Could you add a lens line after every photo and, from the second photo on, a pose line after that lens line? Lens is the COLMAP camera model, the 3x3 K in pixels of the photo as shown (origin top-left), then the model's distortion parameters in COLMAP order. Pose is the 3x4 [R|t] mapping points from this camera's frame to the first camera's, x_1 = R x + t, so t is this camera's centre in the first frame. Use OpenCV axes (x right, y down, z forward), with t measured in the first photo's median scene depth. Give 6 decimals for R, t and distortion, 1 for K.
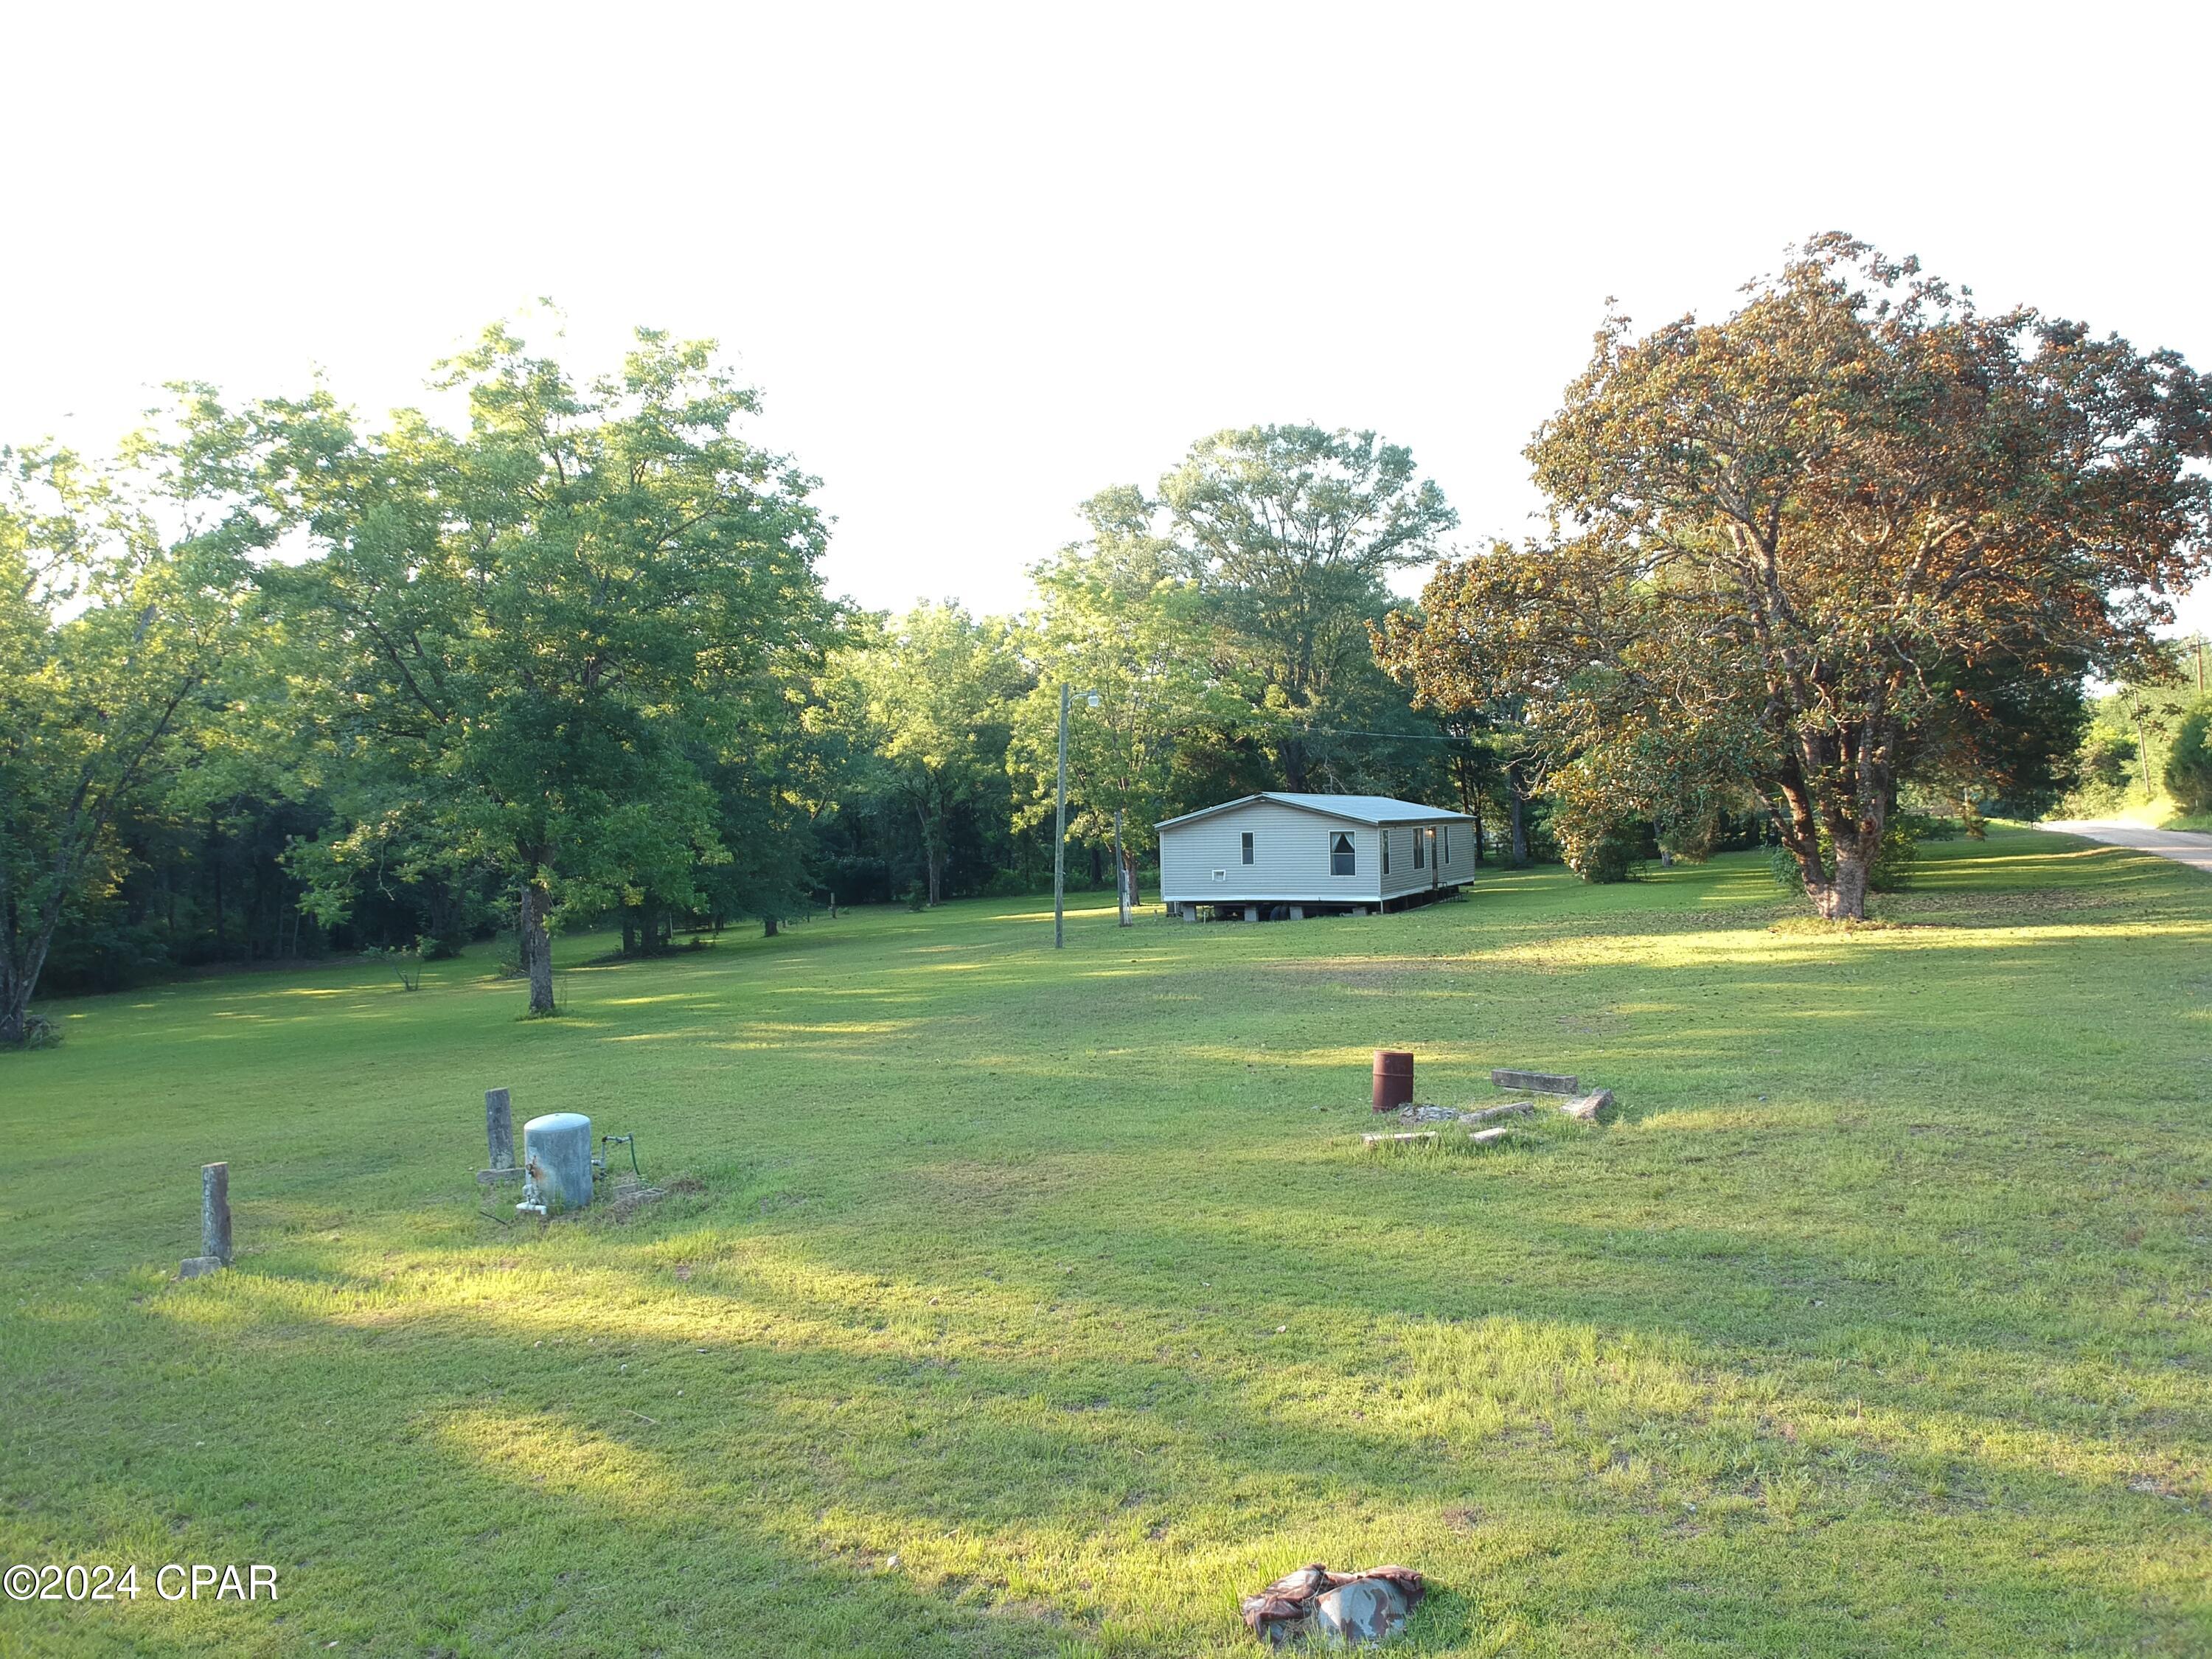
lens RADIAL K [[1608.1, 0, 1092.4], [0, 1608.1, 815.0], [0, 0, 1]] dist [0.069651, 0.000343]
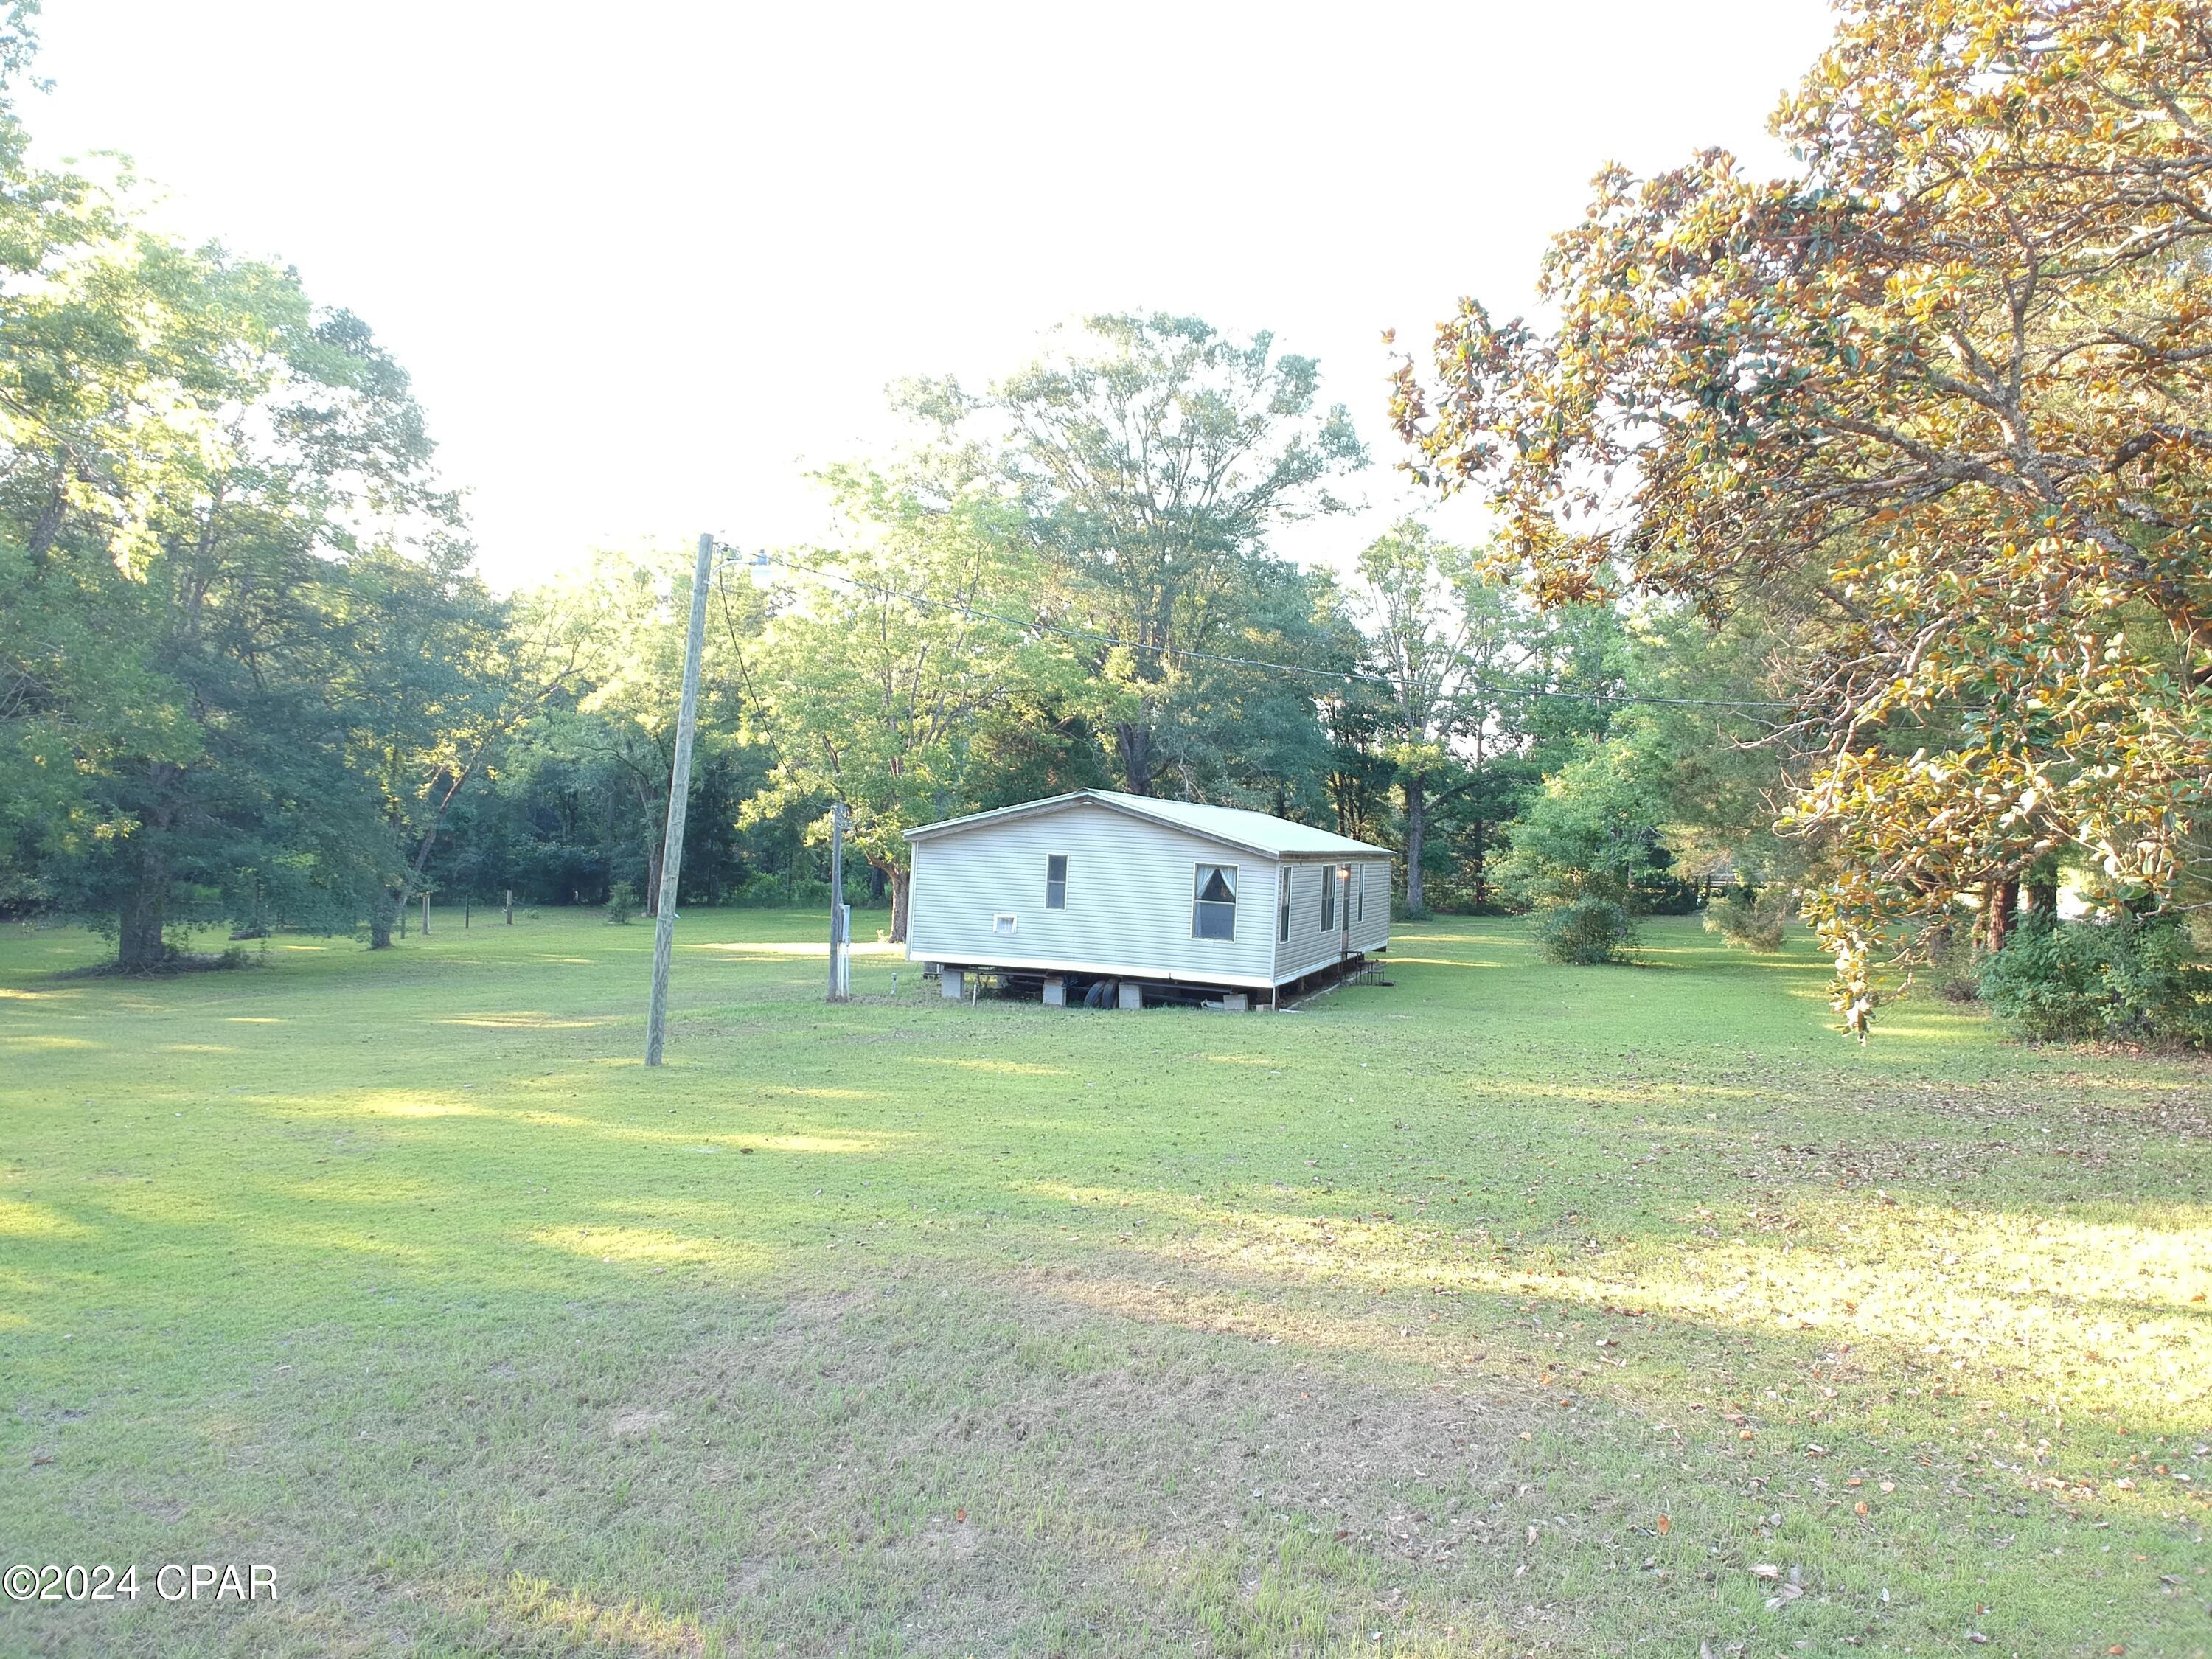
lens RADIAL K [[1608.1, 0, 1108.9], [0, 1608.1, 826.3], [0, 0, 1]] dist [0.069651, 0.000343]
pose [[0.991041, 0.071925, 0.112535, 0.033013], [-0.072204, 0.997389, -0.001596, 0.000074], [-0.112356, -0.006544, 0.993646, 0.284042]]
